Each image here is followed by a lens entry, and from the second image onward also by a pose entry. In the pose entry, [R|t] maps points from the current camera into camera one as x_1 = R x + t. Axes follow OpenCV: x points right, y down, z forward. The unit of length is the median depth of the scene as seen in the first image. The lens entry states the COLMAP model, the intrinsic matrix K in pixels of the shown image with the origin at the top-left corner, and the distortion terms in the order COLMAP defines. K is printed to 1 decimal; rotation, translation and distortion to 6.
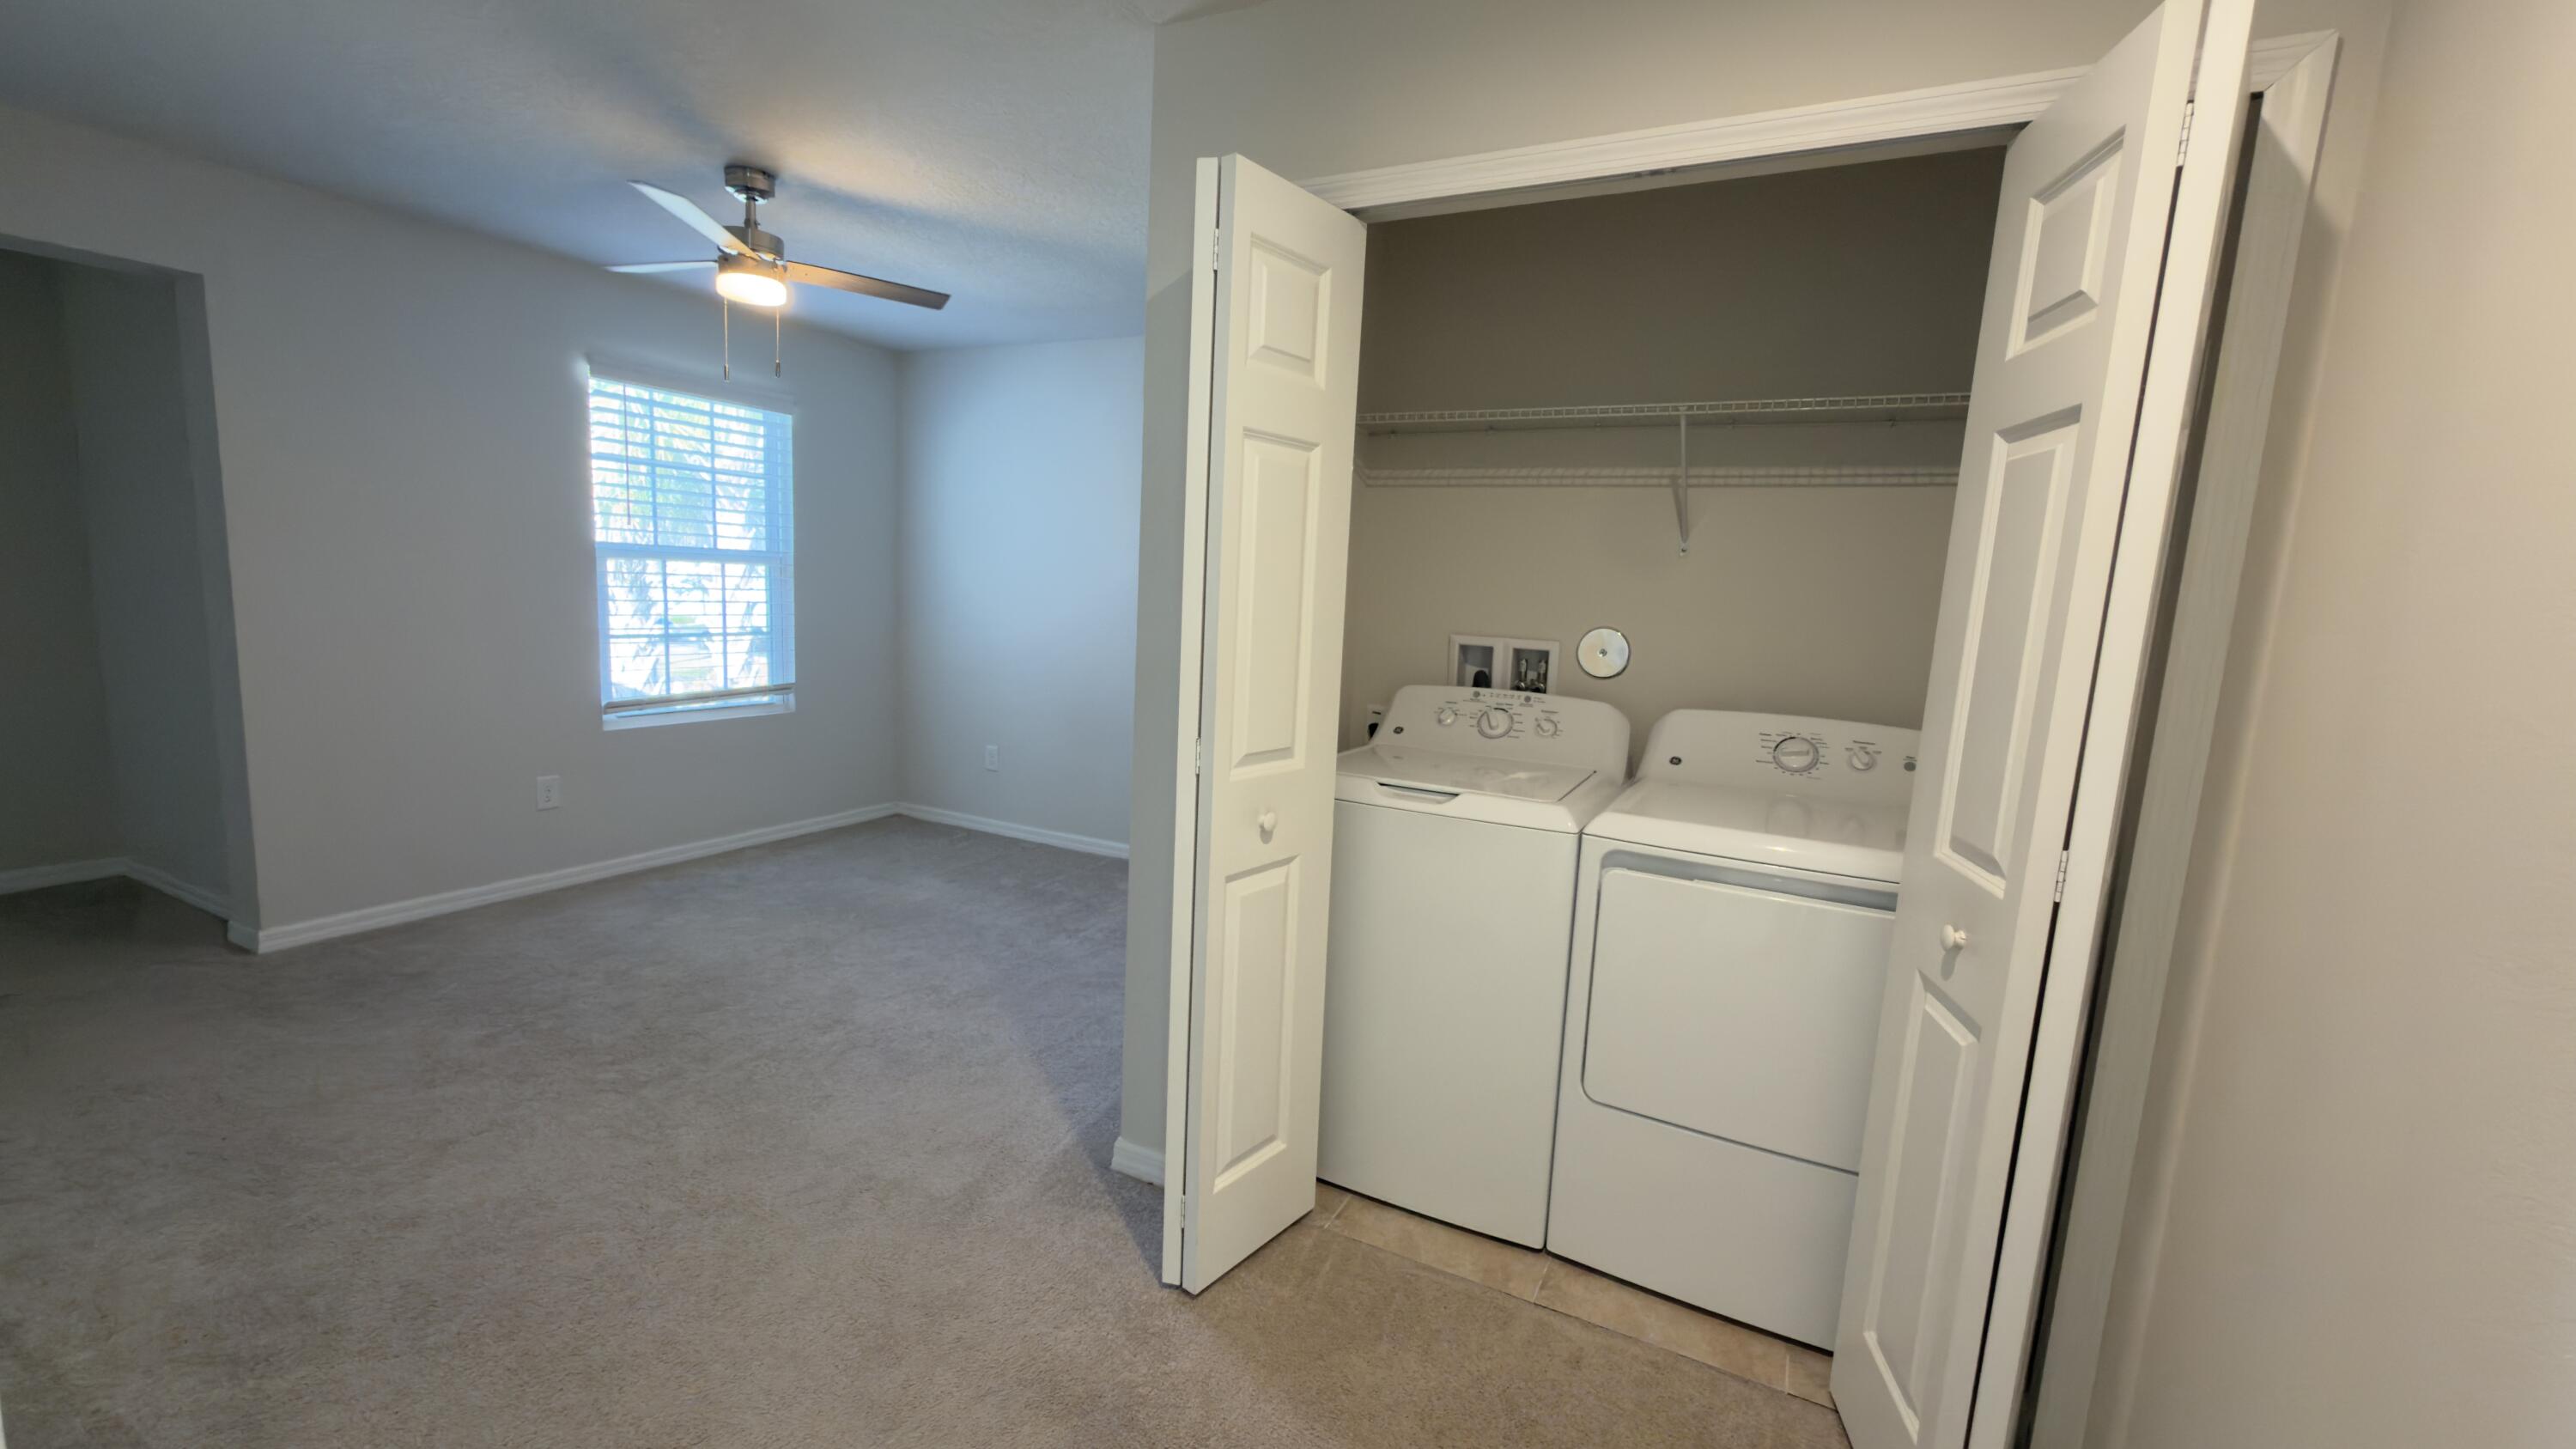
lens RADIAL K [[1027.4, 0, 1283.7], [0, 1027.4, 731.5], [0, 0, 1]] dist [0.001442, -0.000615]
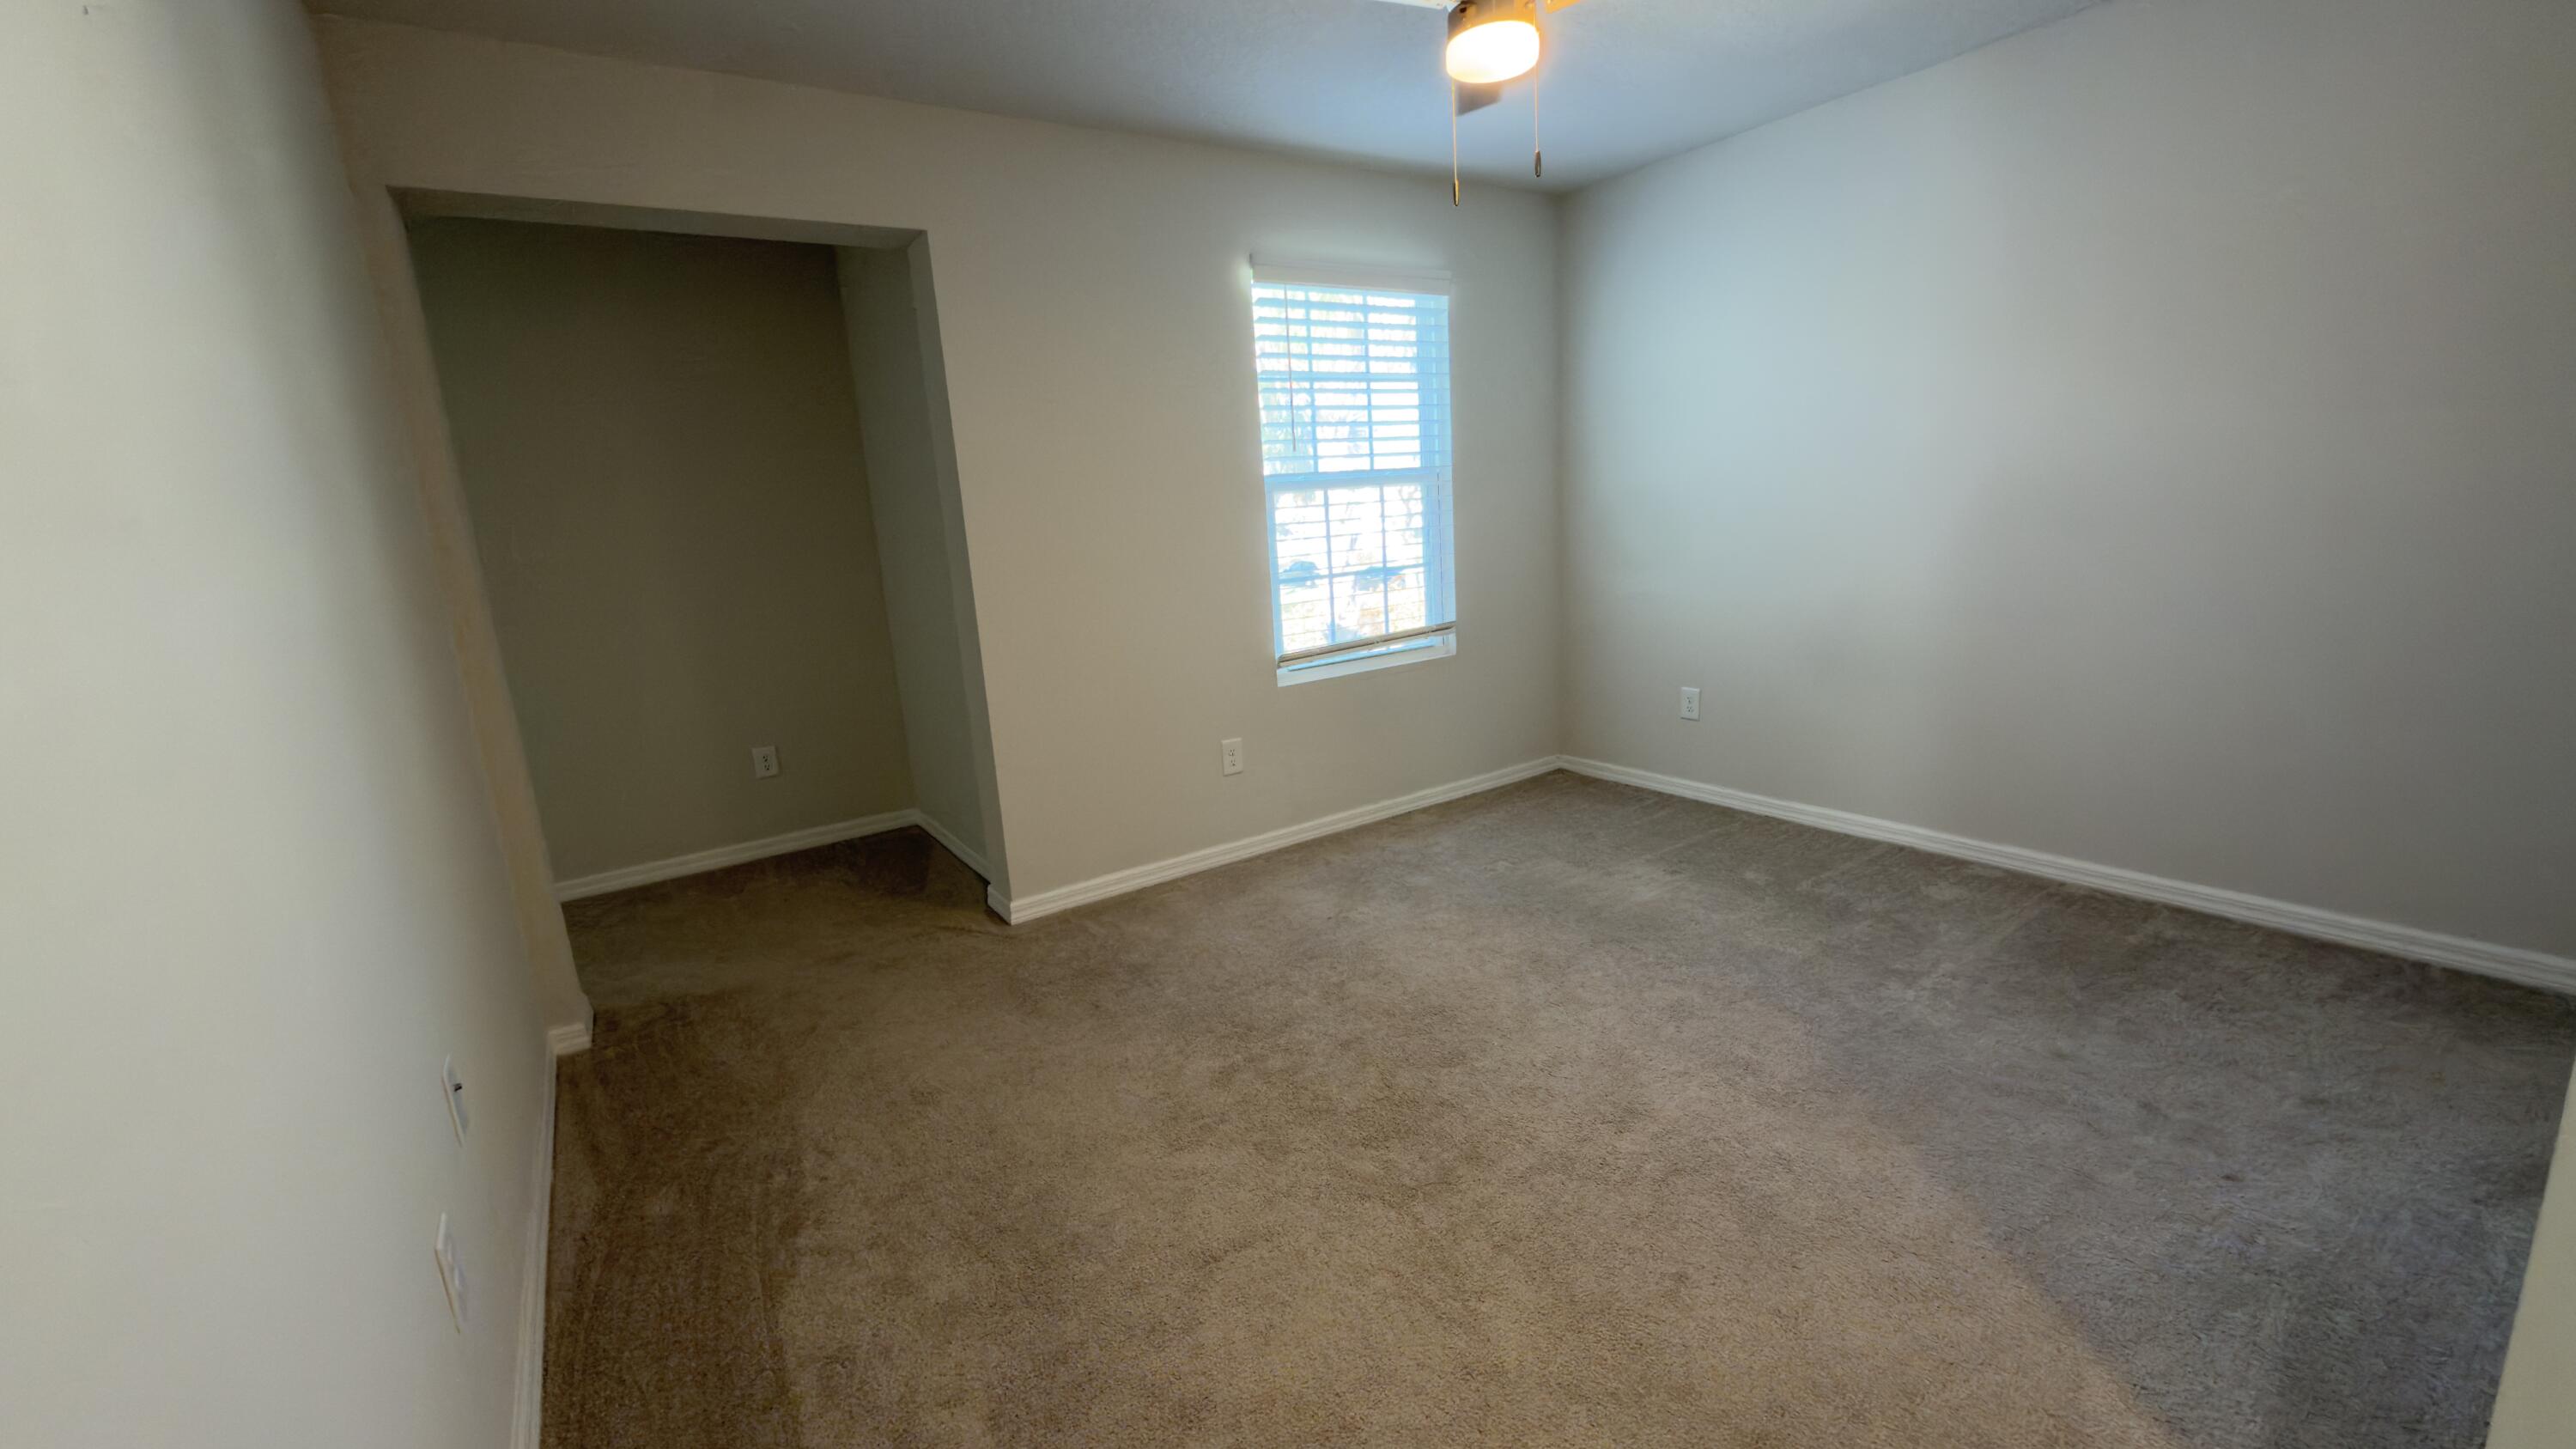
lens RADIAL K [[1027.4, 0, 1279.9], [0, 1027.4, 737.2], [0, 0, 1]] dist [0.001442, -0.000615]
pose [[0.869279, 0.002122, -0.494317, -0.205966], [0.040103, 0.996392, 0.074801, -0.023557], [0.492692, -0.084846, 0.866058, 0.207123]]
